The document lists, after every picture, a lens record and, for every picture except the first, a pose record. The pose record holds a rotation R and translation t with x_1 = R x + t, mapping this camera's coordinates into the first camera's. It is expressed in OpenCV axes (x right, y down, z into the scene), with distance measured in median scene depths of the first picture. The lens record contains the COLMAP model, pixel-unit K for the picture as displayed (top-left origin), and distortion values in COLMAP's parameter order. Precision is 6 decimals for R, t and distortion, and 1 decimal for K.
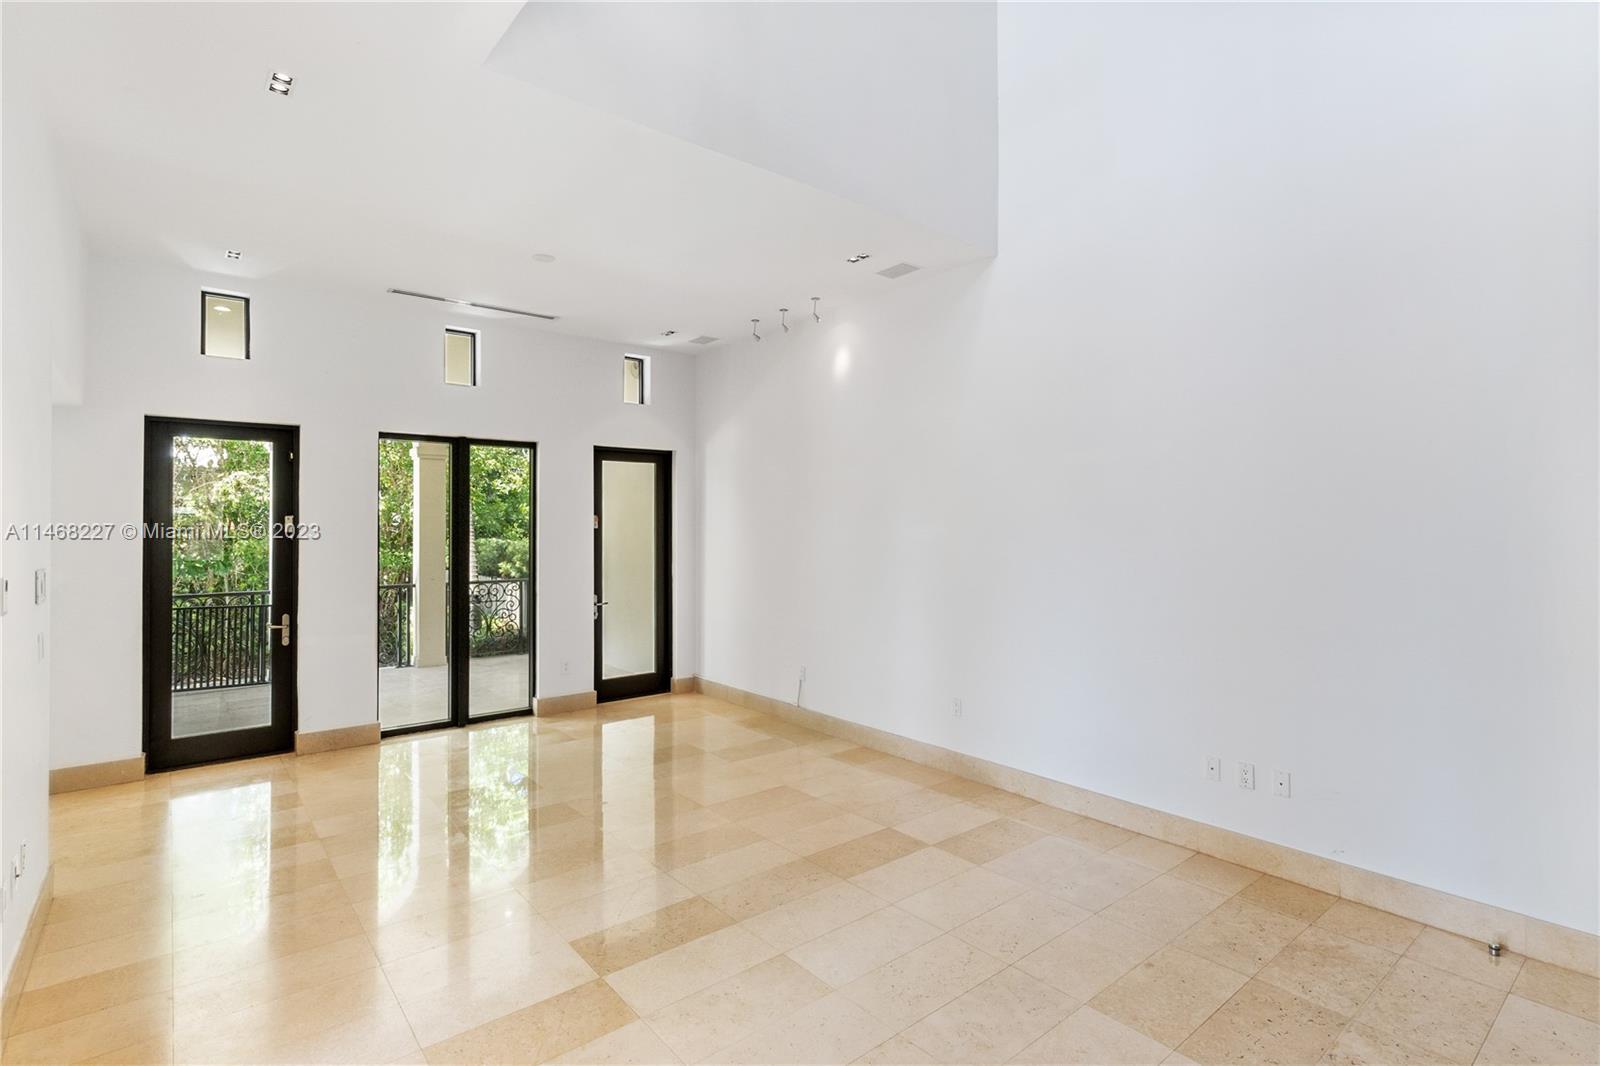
lens RADIAL K [[765.7, 0, 791.1], [0, 765.7, 518.7], [0, 0, 1]] dist [-0.000358, -0.000255]
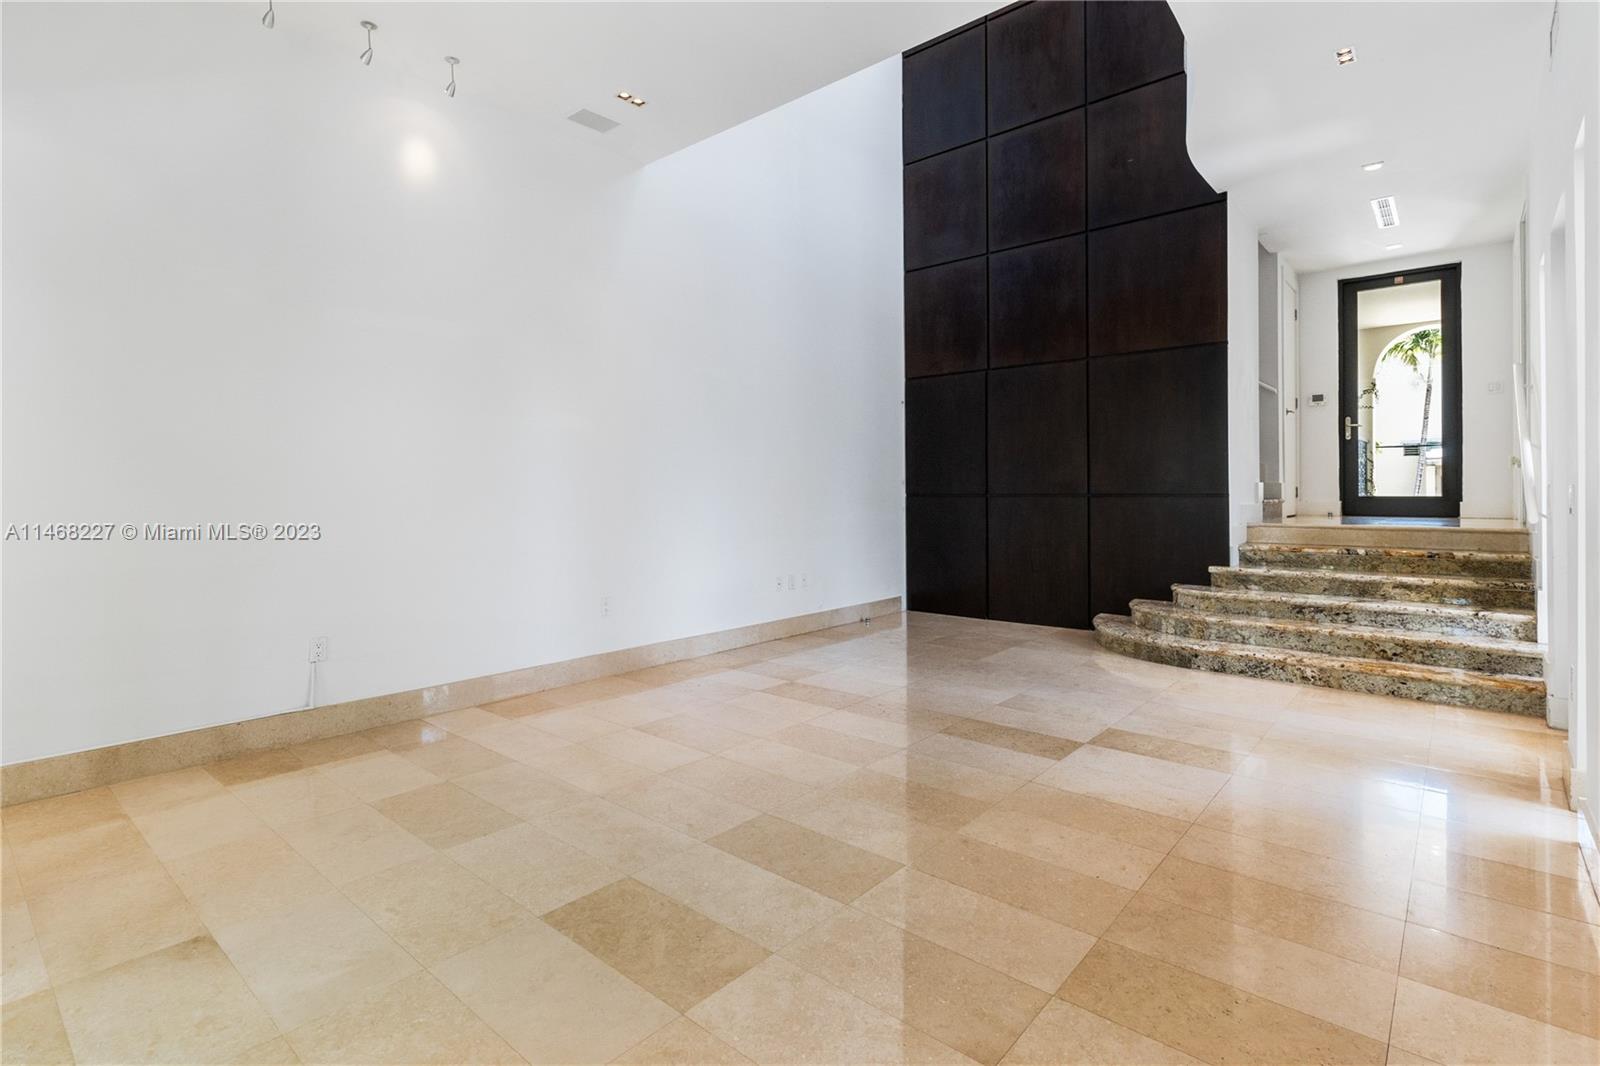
lens RADIAL K [[765.7, 0, 801.4], [0, 765.7, 501.7], [0, 0, 1]] dist [-0.000358, -0.000255]
pose [[-0.172048, -0.011287, 0.985024, -0.772512], [-0.004179, 0.999934, 0.010728, 0.102372], [-0.985080, -0.002270, -0.172084, 0.920379]]
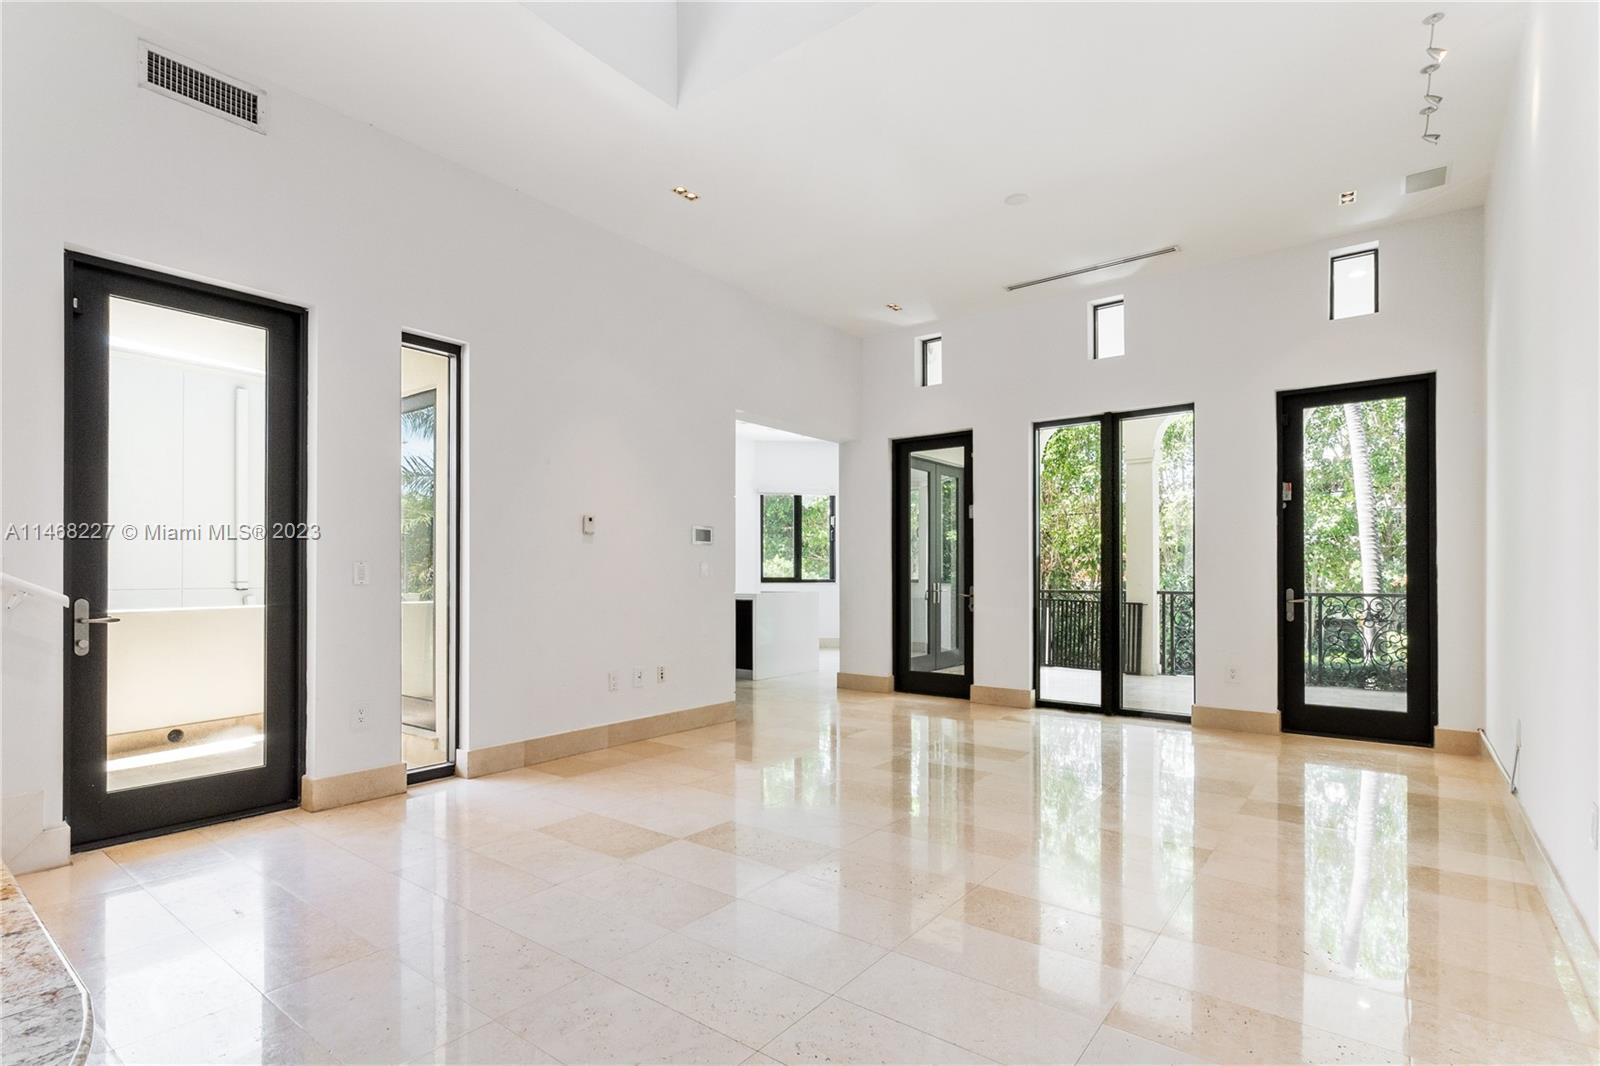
lens RADIAL K [[765.7, 0, 815.6], [0, 765.7, 572.4], [0, 0, 1]] dist [-0.000358, -0.000255]
pose [[0.246723, -0.002895, -0.969082, 0.500983], [0.011060, 0.999939, -0.000171, 0.109601], [0.969023, -0.010676, 0.246740, 0.501726]]
